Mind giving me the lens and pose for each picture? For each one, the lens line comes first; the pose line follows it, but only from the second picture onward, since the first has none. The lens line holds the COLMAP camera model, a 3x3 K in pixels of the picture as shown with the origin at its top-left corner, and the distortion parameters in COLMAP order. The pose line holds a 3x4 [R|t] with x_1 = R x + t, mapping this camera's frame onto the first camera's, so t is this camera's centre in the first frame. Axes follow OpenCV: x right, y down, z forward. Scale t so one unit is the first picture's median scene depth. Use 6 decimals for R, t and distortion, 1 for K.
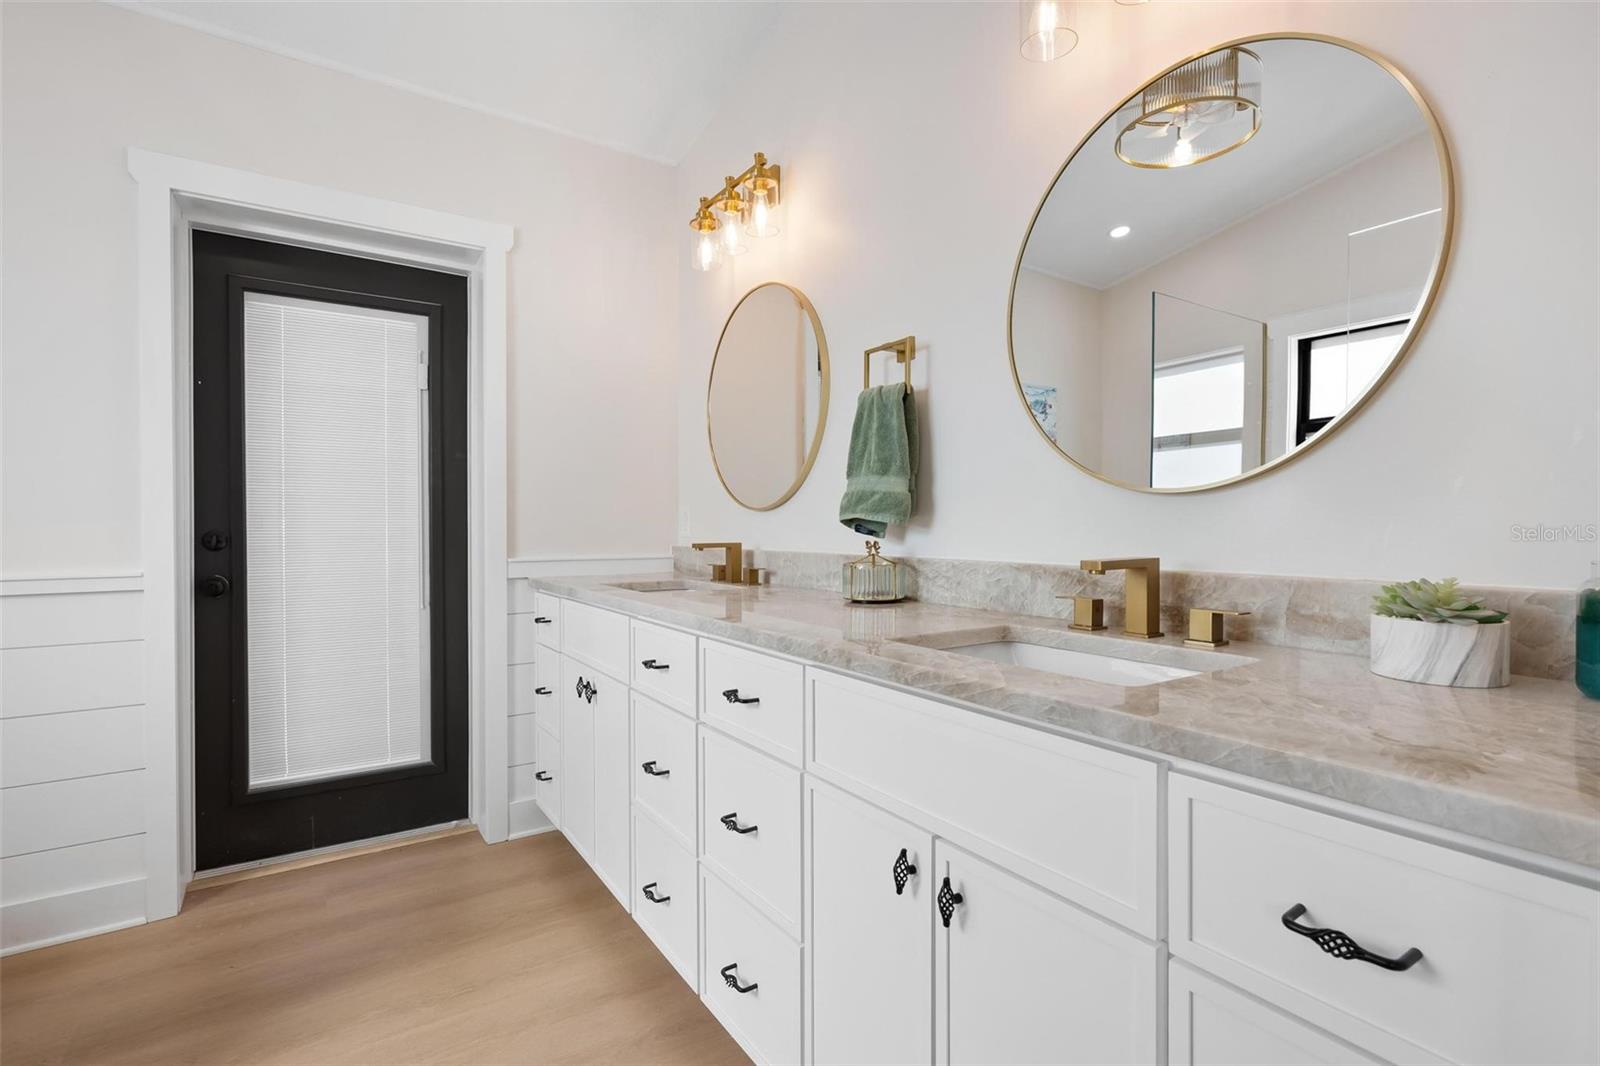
lens RADIAL K [[745.7, 0, 800.0], [0, 745.7, 533.0], [0, 0, 1]] dist [-0.000093, -0.000001]
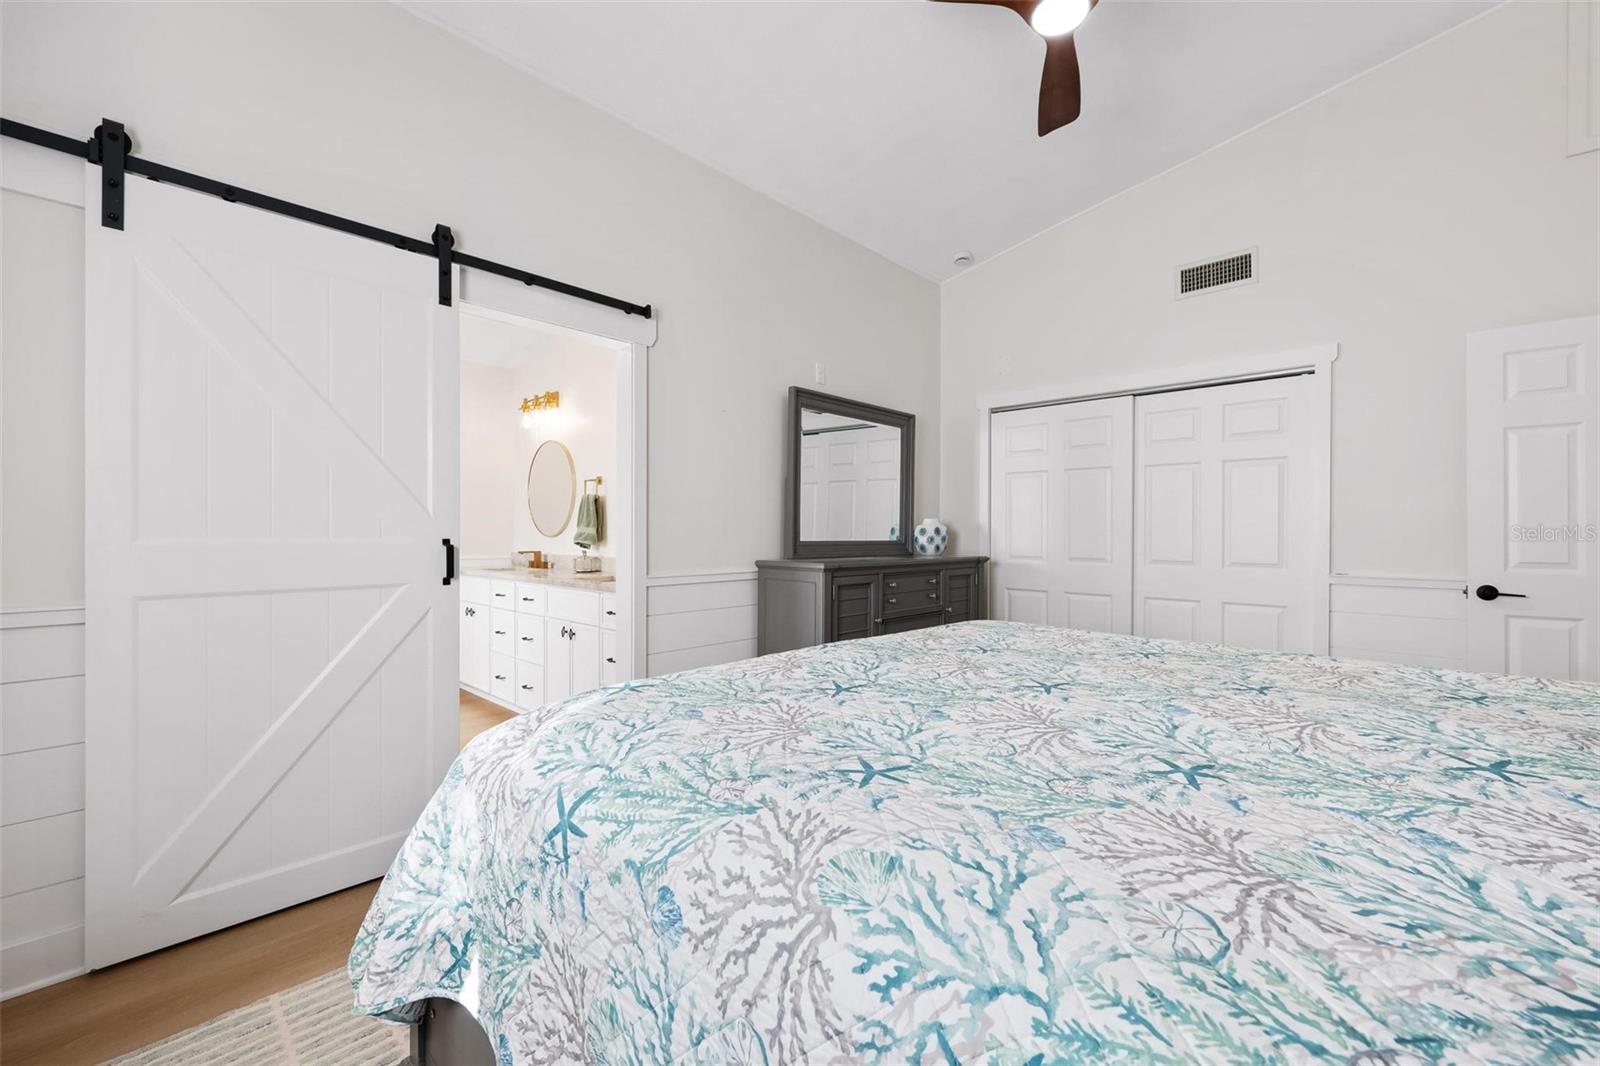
lens RADIAL K [[655.8, 0, 800.0], [0, 655.8, 533.0], [0, 0, 1]] dist [-0.000446, 0.000042]
pose [[0.974255, 0.002804, 0.225433, 0.315617], [-0.000801, 0.999959, -0.008976, -0.032035], [-0.225449, 0.008564, 0.974217, -1.507202]]
